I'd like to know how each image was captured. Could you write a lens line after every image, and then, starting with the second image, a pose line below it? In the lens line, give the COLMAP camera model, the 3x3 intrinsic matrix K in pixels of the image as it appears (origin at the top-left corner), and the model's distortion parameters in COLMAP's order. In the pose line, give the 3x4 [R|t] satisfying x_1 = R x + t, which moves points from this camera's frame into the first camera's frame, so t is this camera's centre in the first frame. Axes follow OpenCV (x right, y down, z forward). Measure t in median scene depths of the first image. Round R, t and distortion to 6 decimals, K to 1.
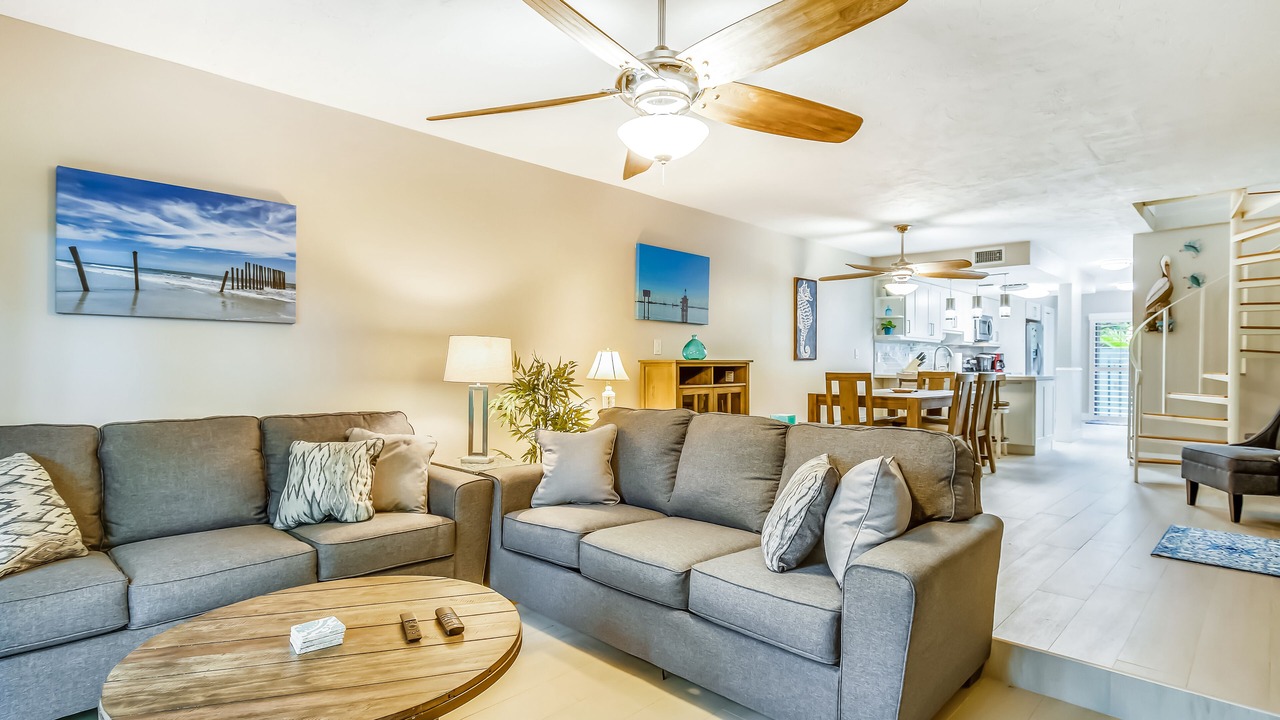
lens RADIAL K [[633.3, 0, 638.6], [0, 633.3, 362.6], [0, 0, 1]] dist [0.003062, -0.000201]
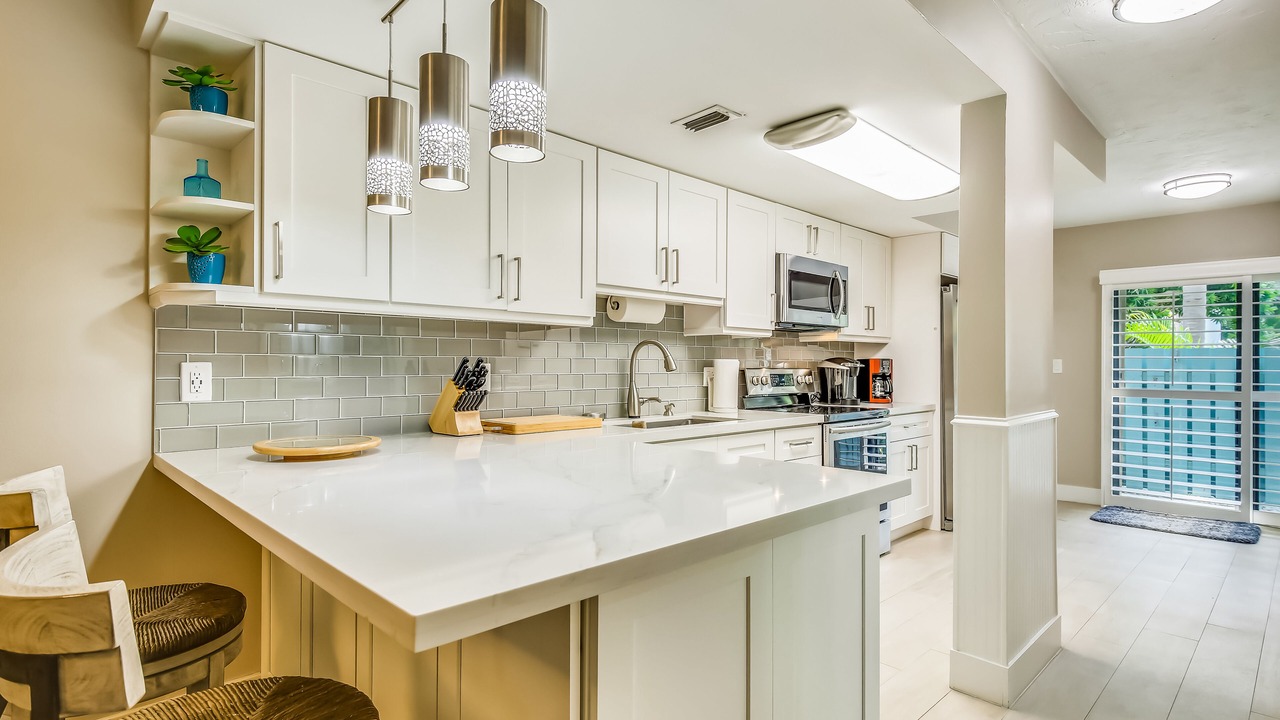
lens RADIAL K [[633.3, 0, 638.6], [0, 633.3, 362.6], [0, 0, 1]] dist [0.003062, -0.000201]
pose [[0.999467, 0.002046, -0.032583, 0.421225], [-0.002066, 0.999998, -0.000595, -0.011486], [0.032581, 0.000662, 0.999469, 0.571875]]
